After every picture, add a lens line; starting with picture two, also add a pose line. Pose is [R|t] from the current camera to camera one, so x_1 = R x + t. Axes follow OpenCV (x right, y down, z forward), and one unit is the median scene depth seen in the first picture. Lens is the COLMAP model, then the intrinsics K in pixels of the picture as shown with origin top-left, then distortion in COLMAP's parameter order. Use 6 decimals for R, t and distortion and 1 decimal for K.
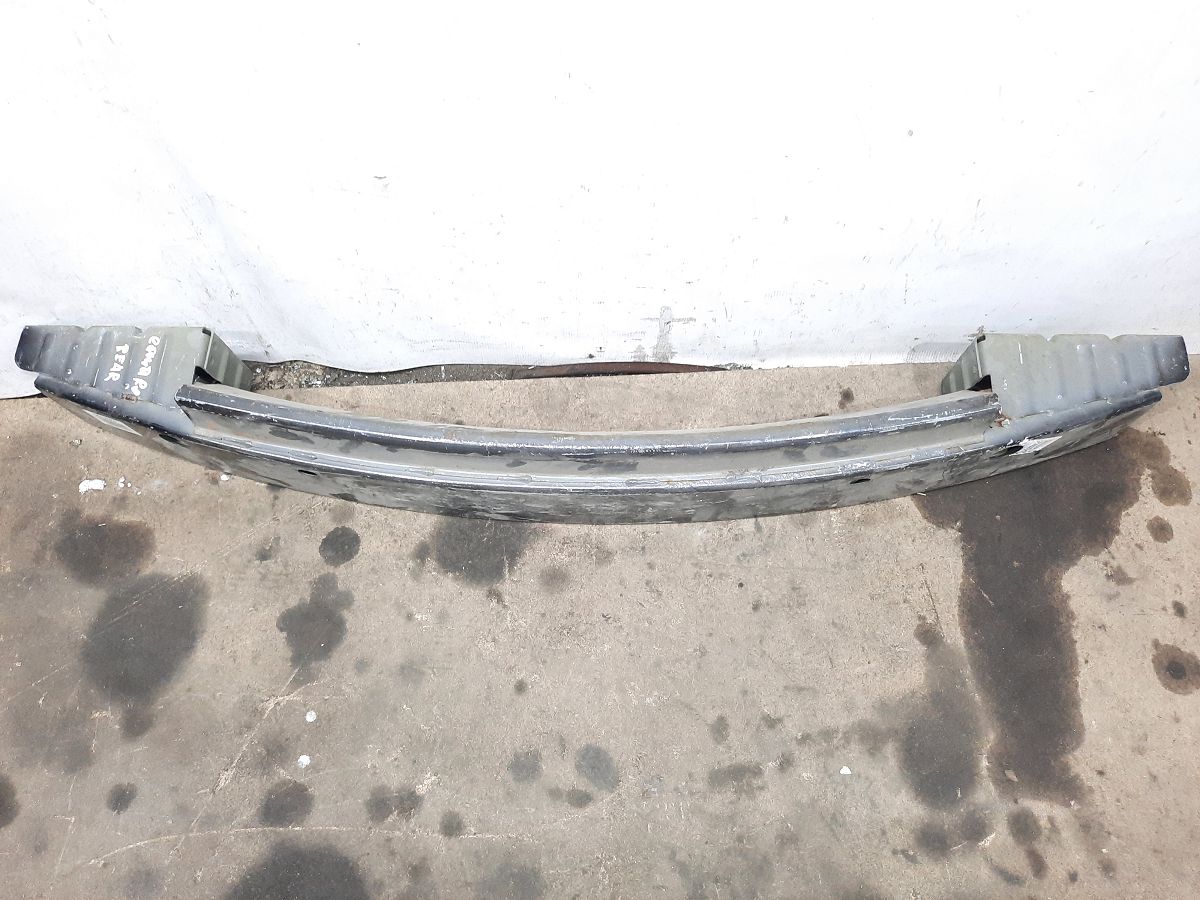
lens RADIAL K [[903.2, 0, 600.0], [0, 903.2, 450.0], [0, 0, 1]] dist [0.055804, -0.072917]
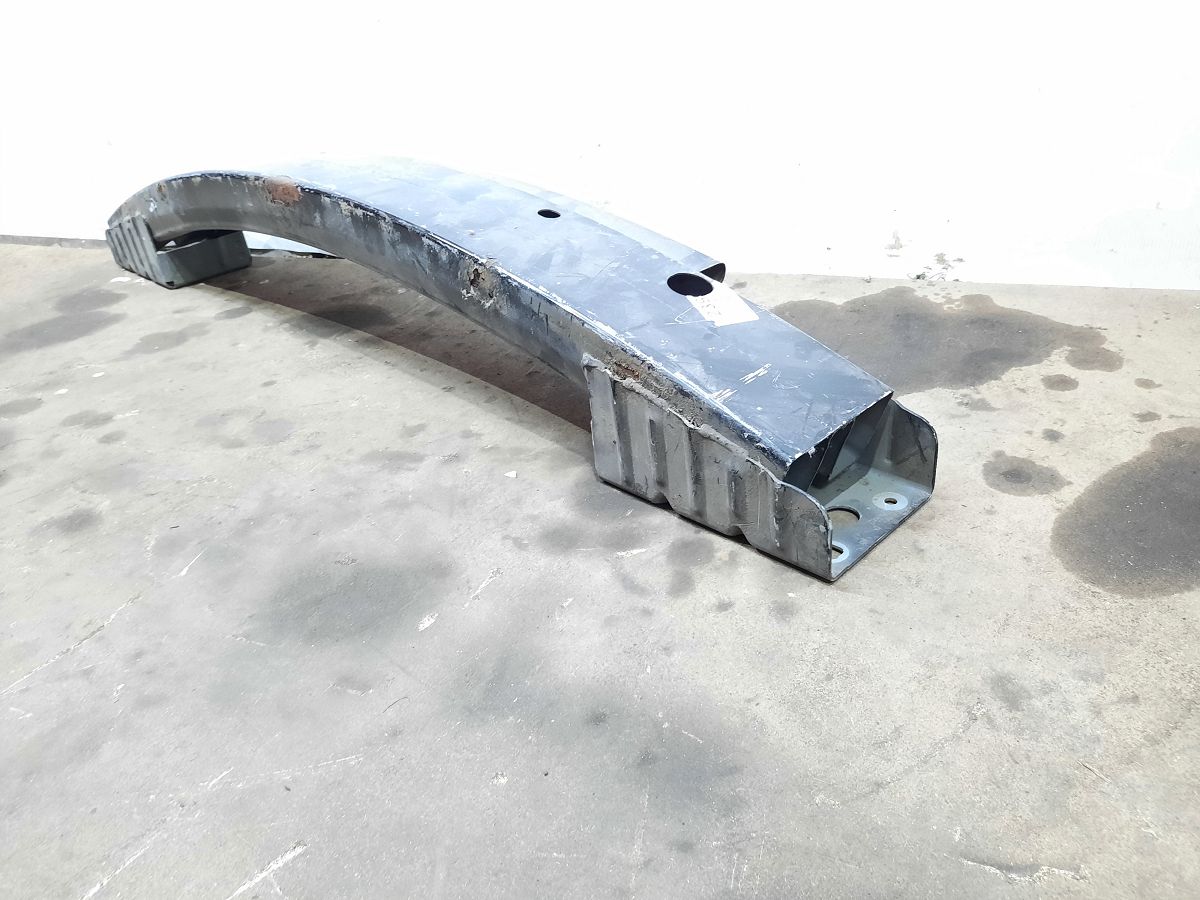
lens RADIAL K [[903.2, 0, 600.0], [0, 903.2, 450.0], [0, 0, 1]] dist [0.055804, -0.072917]
pose [[0.898009, 0.160989, -0.409465, 0.613892], [-0.368107, 0.784663, -0.498799, 0.655377], [0.240991, 0.598653, 0.763896, 0.399341]]
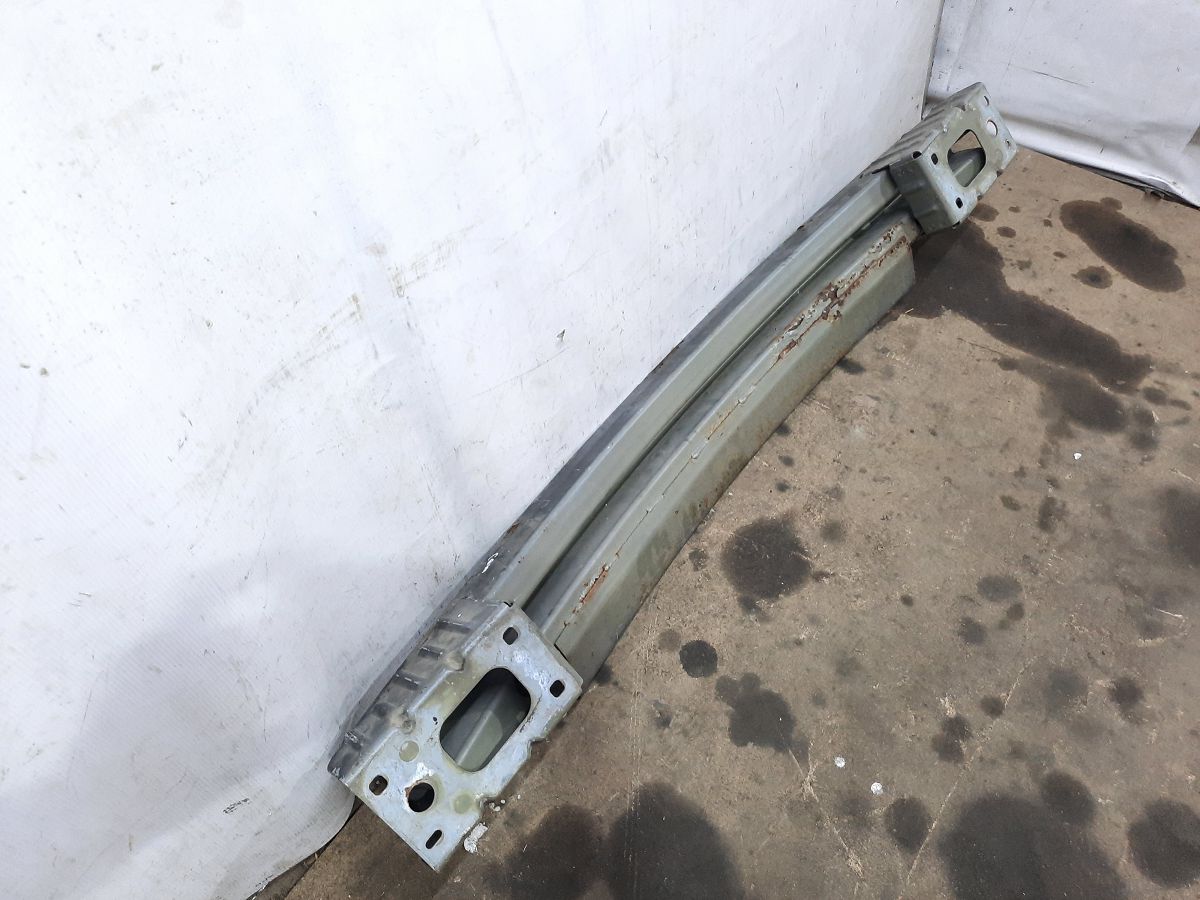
lens RADIAL K [[903.2, 0, 600.0], [0, 903.2, 450.0], [0, 0, 1]] dist [0.055804, -0.072917]
pose [[0.604852, -0.628323, 0.489250, -0.755091], [0.727514, 0.685840, -0.018619, -0.126622], [-0.323848, 0.367198, 0.871945, 0.058536]]
